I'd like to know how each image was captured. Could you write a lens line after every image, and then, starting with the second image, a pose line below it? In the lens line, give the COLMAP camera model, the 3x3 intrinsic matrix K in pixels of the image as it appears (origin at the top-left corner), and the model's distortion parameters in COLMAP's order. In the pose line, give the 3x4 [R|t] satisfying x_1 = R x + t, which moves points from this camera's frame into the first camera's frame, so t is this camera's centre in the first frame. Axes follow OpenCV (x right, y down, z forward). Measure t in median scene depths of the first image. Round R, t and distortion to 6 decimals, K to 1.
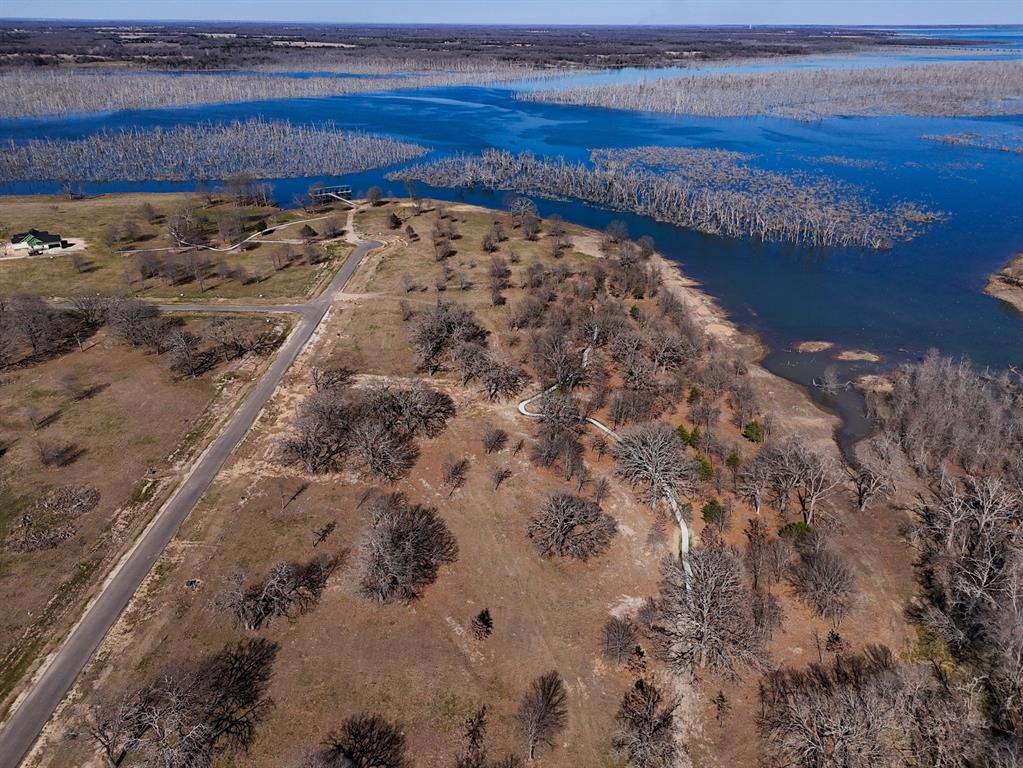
lens RADIAL K [[750.5, 0, 516.1], [0, 750.5, 382.3], [0, 0, 1]] dist [0.058939, -0.051626]
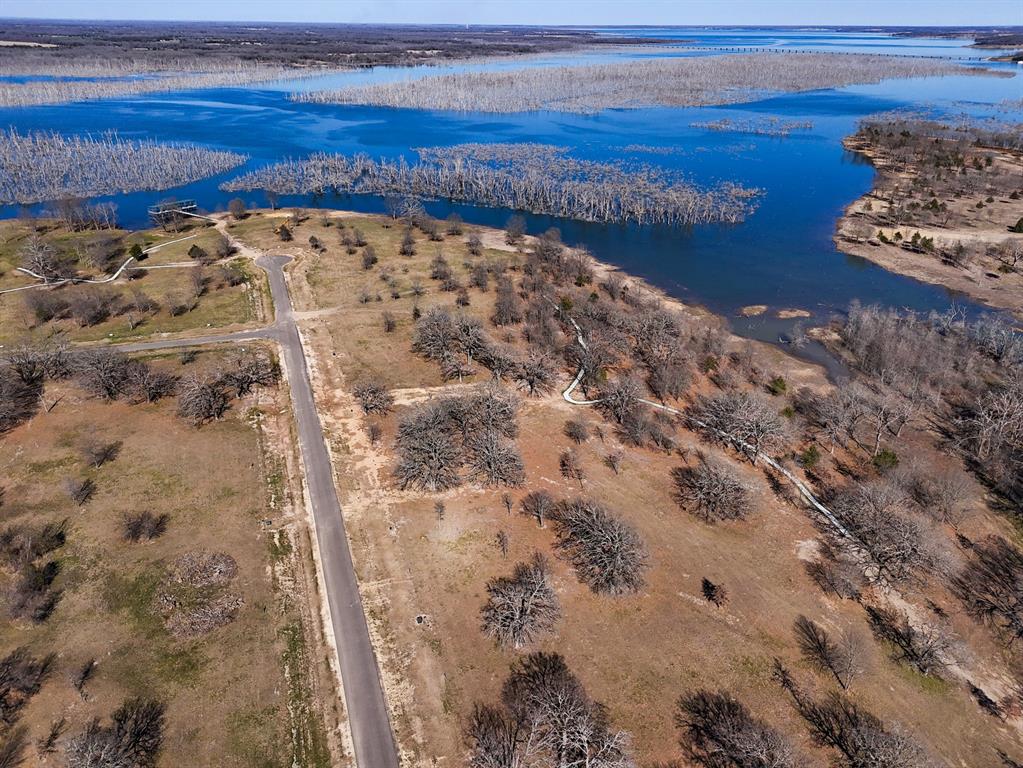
lens RADIAL K [[750.5, 0, 515.5], [0, 750.5, 380.9], [0, 0, 1]] dist [0.058939, -0.051626]
pose [[0.943343, -0.141469, 0.300150, -0.320822], [0.141398, 0.989707, 0.022076, -0.019434], [-0.300184, 0.021616, 0.953636, 0.034505]]
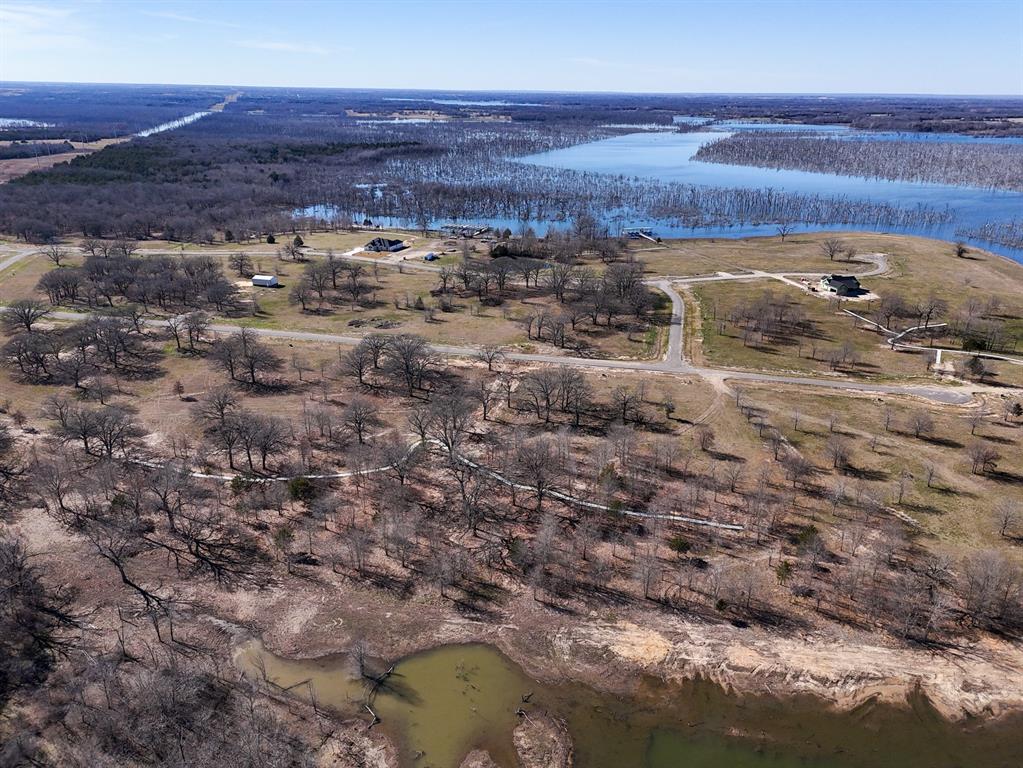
lens RADIAL K [[750.5, 0, 513.8], [0, 750.5, 386.2], [0, 0, 1]] dist [0.058939, -0.051626]
pose [[-0.218438, 0.351251, -0.910444, 0.815315], [-0.431942, 0.801799, 0.412970, -0.458199], [0.875049, 0.483467, -0.023423, 0.954113]]
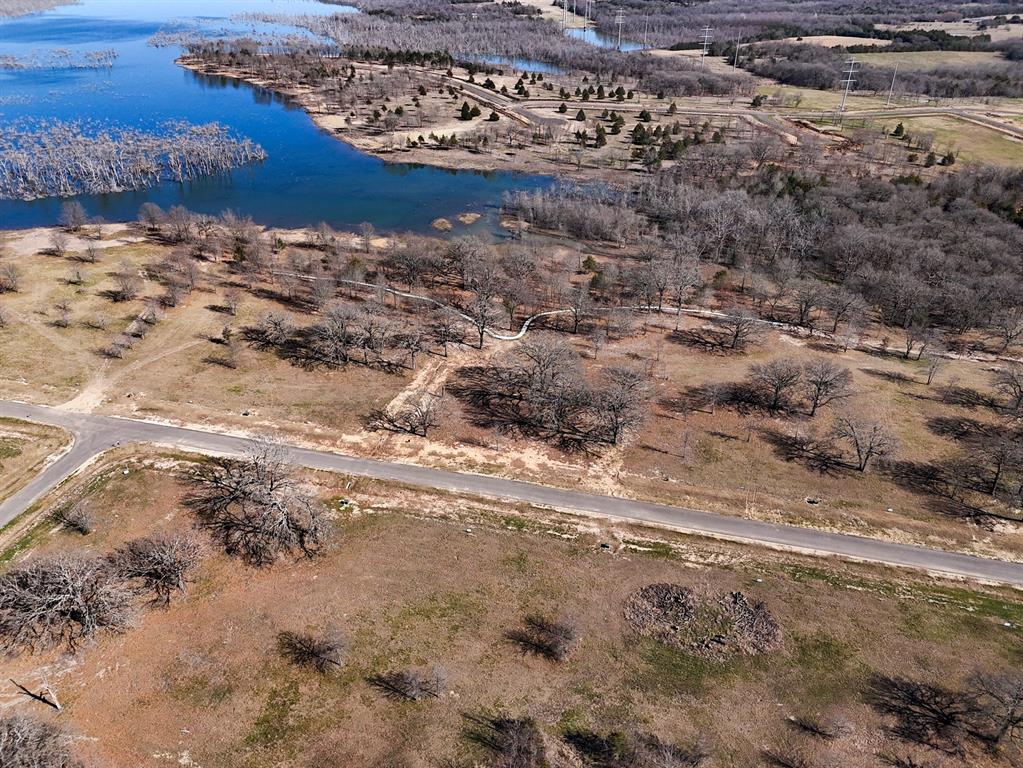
lens RADIAL K [[750.5, 0, 513.7], [0, 750.5, 377.9], [0, 0, 1]] dist [0.058939, -0.051626]
pose [[0.238598, -0.482508, 0.842767, -0.772415], [0.406085, 0.837887, 0.364746, -0.252908], [-0.882137, 0.255207, 0.395858, 0.522003]]
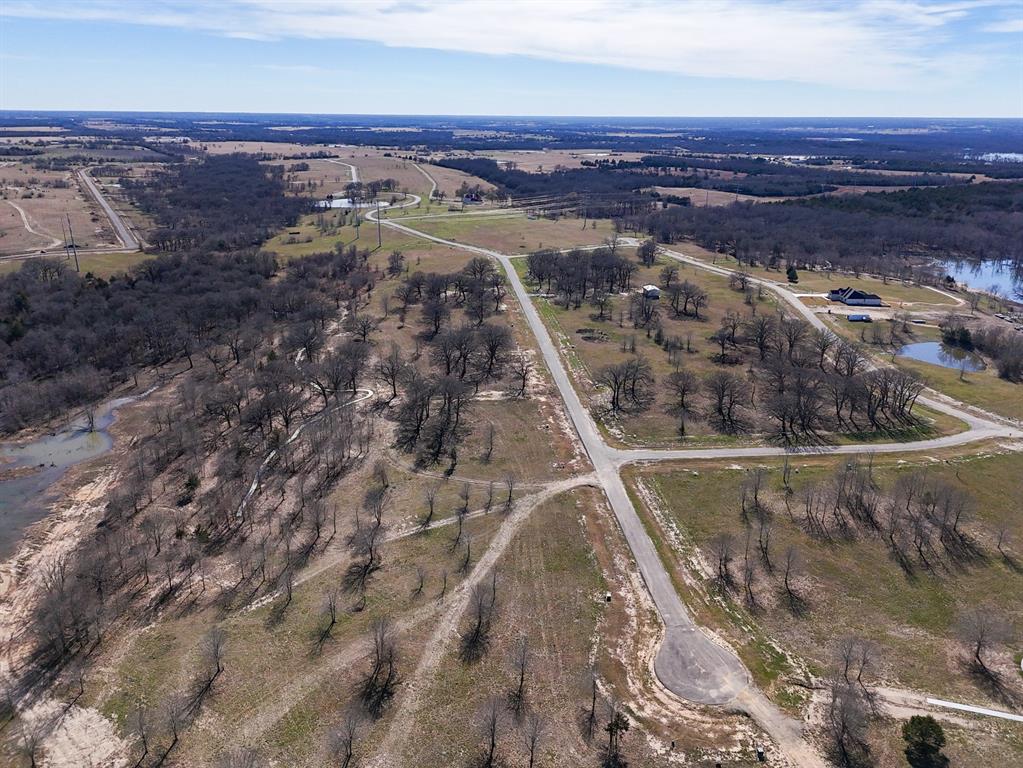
lens RADIAL K [[750.5, 0, 512.0], [0, 750.5, 387.3], [0, 0, 1]] dist [0.058939, -0.051626]
pose [[-0.995123, 0.020161, -0.096556, -0.100371], [-0.054757, 0.701294, 0.710766, -0.821851], [0.082044, 0.712587, -0.696770, 1.703859]]
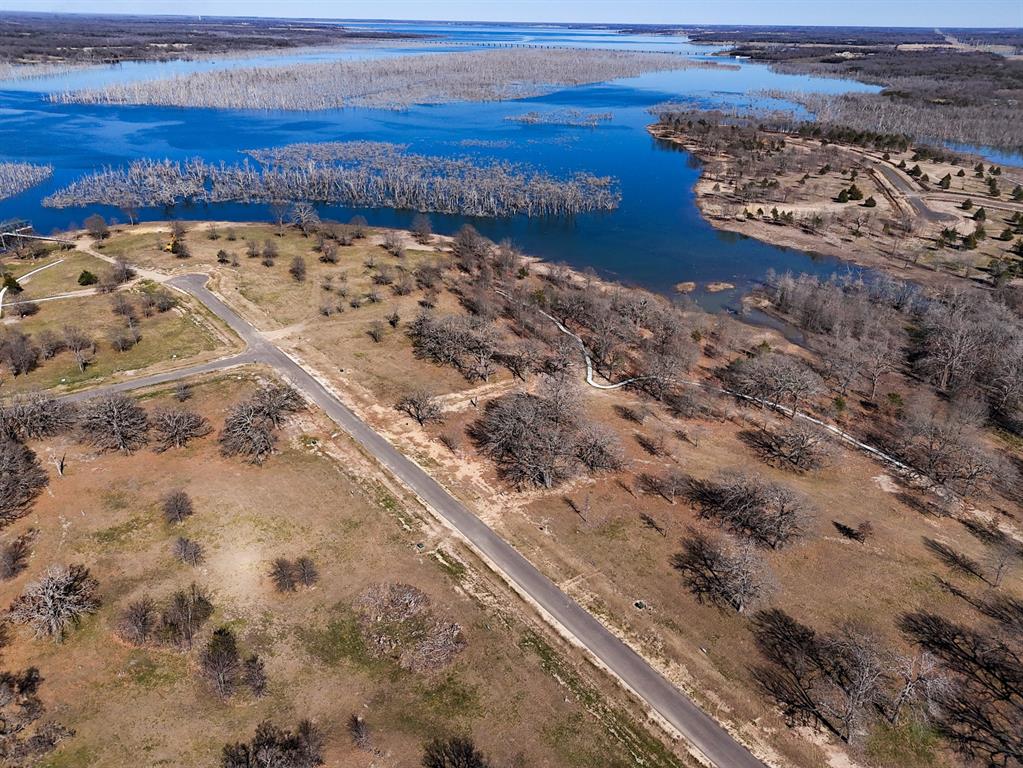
lens RADIAL K [[750.5, 0, 515.0], [0, 750.5, 379.3], [0, 0, 1]] dist [0.058939, -0.051626]
pose [[0.798432, -0.253087, 0.546309, -0.583929], [0.249800, 0.964829, 0.081889, -0.077944], [-0.547820, 0.071085, 0.833571, 0.148557]]
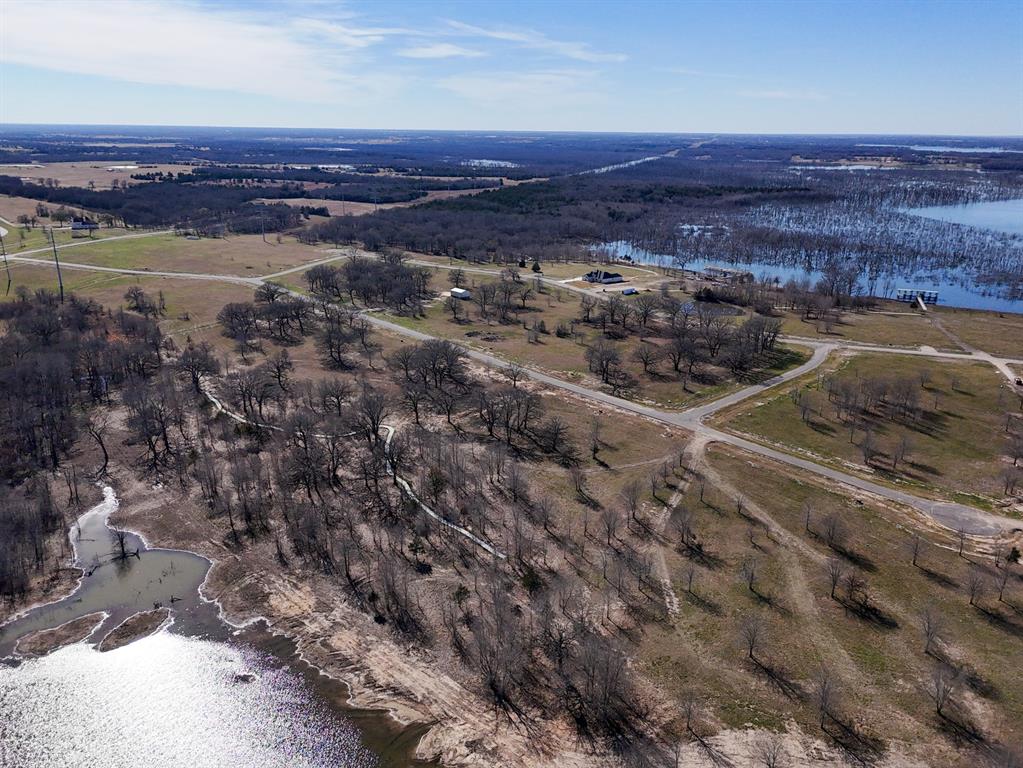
lens RADIAL K [[750.5, 0, 512.9], [0, 750.5, 387.5], [0, 0, 1]] dist [0.058939, -0.051626]
pose [[-0.726104, 0.209913, -0.654759, 0.575834], [-0.310270, 0.749767, 0.584450, -0.706005], [0.613600, 0.627524, -0.479279, 1.471753]]
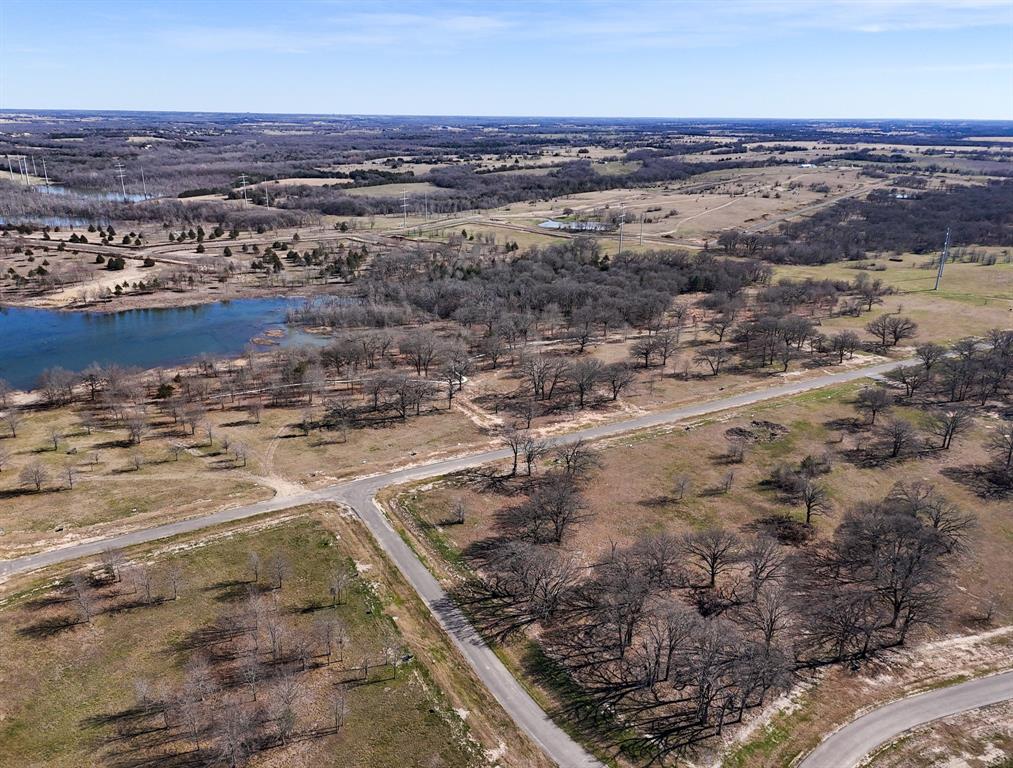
lens RADIAL K [[764.5, 0, 492.7], [0, 764.5, 383.7], [0, 0, 1]] dist [0.054722, -0.043892]
pose [[-0.481396, -0.302208, 0.822757, -1.044059], [0.365369, 0.784050, 0.501769, -0.572873], [-0.796721, 0.542159, -0.267020, 1.165842]]
